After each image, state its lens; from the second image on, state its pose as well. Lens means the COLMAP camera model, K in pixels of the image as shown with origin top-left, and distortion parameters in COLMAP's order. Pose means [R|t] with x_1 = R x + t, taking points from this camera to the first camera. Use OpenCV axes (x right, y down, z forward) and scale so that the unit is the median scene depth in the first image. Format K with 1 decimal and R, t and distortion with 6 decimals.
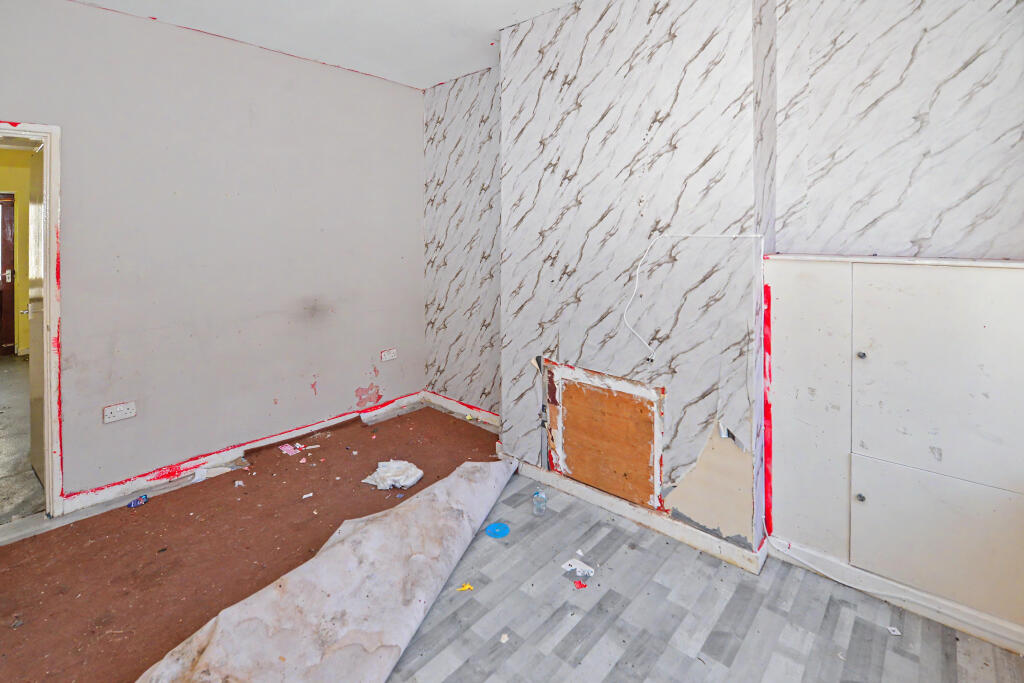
lens RADIAL K [[474.9, 0, 509.2], [0, 474.9, 233.4], [0, 0, 1]] dist [-0.010773, 0.000803]
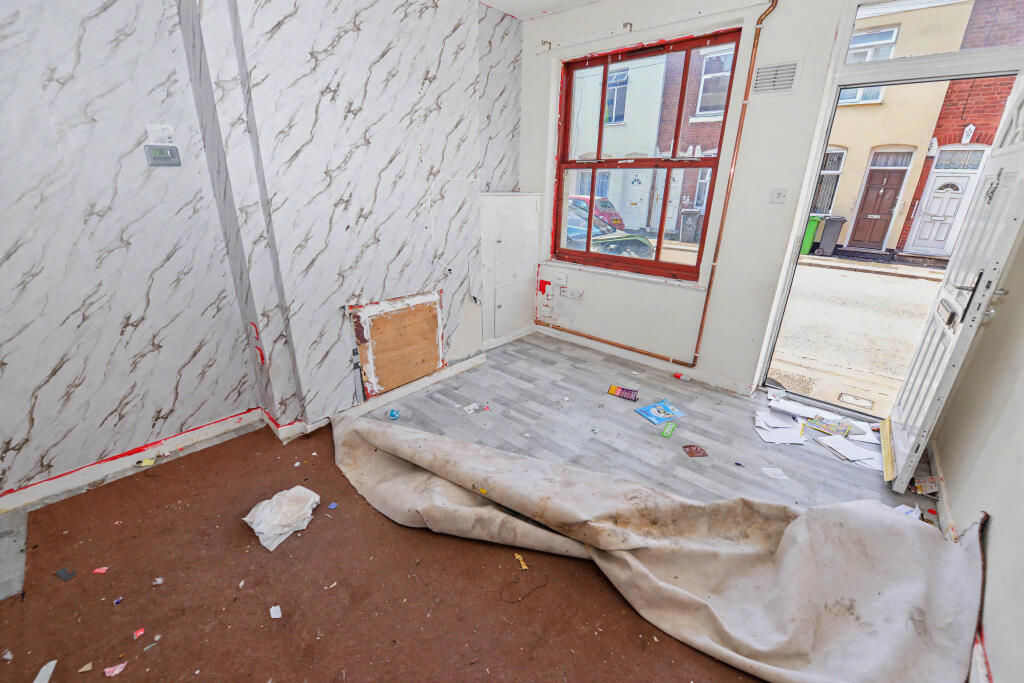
lens RADIAL K [[409.4, 0, 512.0], [0, 409.4, 341.5], [0, 0, 1]] dist [-0.019500, -0.002291]
pose [[-0.016318, -0.352406, 0.935705, -0.879888], [-0.018723, 0.935773, 0.352106, 0.024077], [-0.999692, -0.011774, -0.021868, 0.764264]]
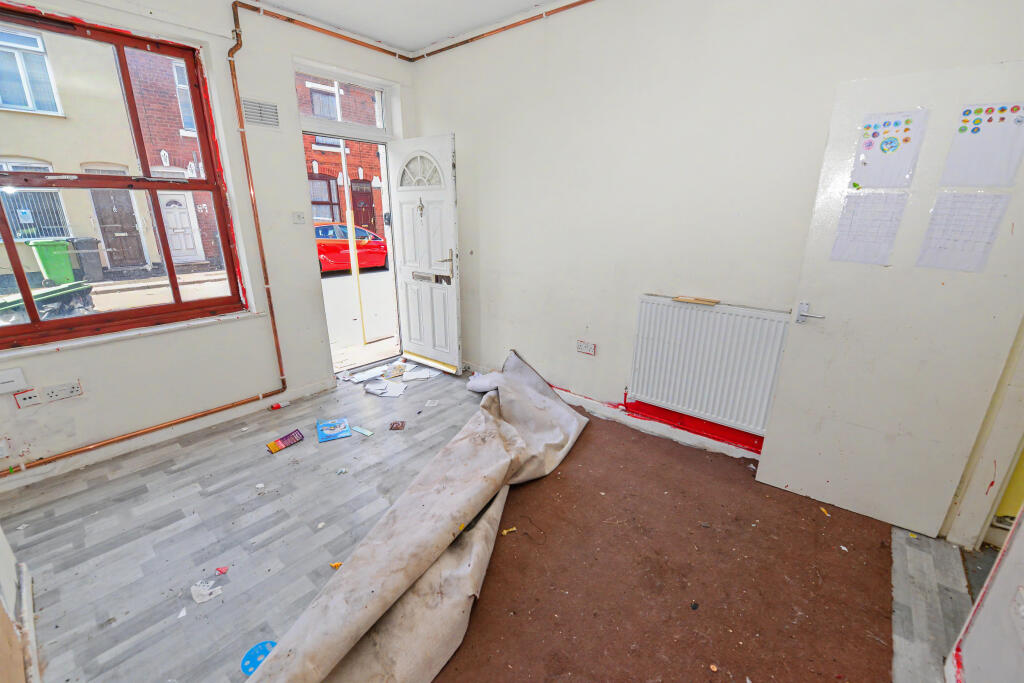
lens RADIAL K [[409.4, 0, 512.0], [0, 409.4, 341.5], [0, 0, 1]] dist [-0.019500, -0.002291]
pose [[-0.998862, 0.011717, -0.046232, -0.350980], [-0.002651, 0.954219, 0.299098, 0.015570], [0.047620, 0.298880, -0.953102, 1.374319]]
